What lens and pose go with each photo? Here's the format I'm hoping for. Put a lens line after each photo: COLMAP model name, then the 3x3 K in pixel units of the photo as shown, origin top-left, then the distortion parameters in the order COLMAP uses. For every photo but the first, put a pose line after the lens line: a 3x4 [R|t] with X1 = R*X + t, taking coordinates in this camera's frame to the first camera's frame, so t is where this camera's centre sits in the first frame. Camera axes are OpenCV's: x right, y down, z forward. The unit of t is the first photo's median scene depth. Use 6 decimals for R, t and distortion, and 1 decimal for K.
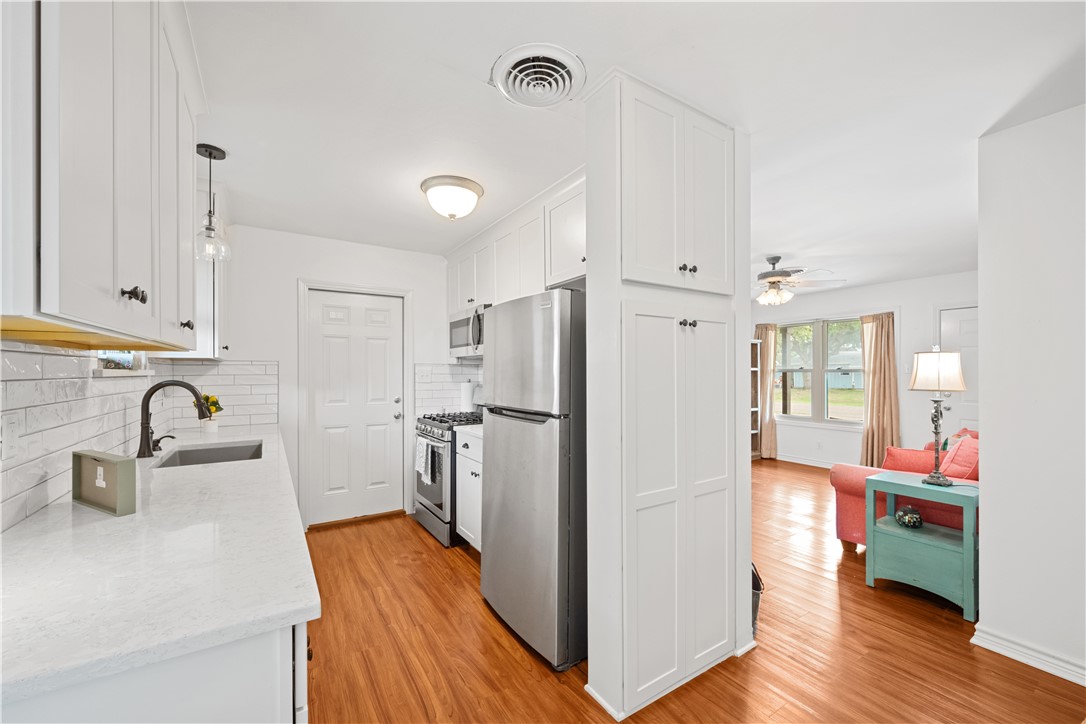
lens RADIAL K [[433.1, 0, 543.5], [0, 433.1, 369.7], [0, 0, 1]] dist [-0.001760, 0.000864]
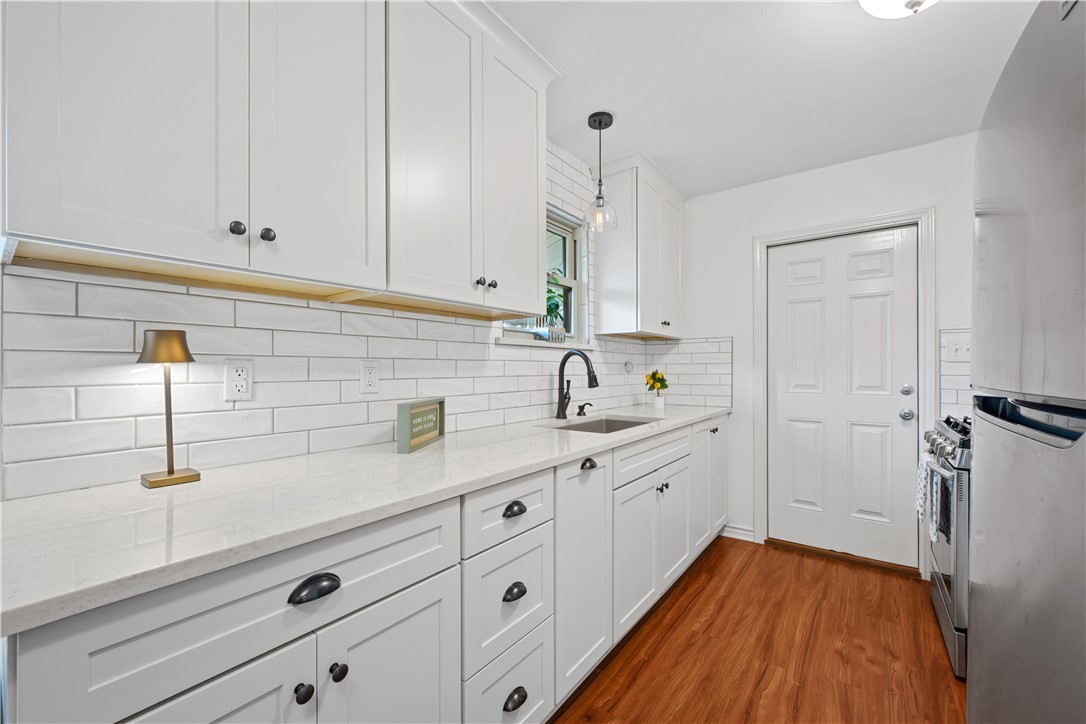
lens RADIAL K [[433.1, 0, 545.9], [0, 433.1, 366.4], [0, 0, 1]] dist [-0.001760, 0.000864]
pose [[0.355801, -0.001769, -0.934560, 0.086527], [0.003548, 0.999994, -0.000542, 0.046319], [0.934555, -0.003123, 0.355805, 0.394173]]
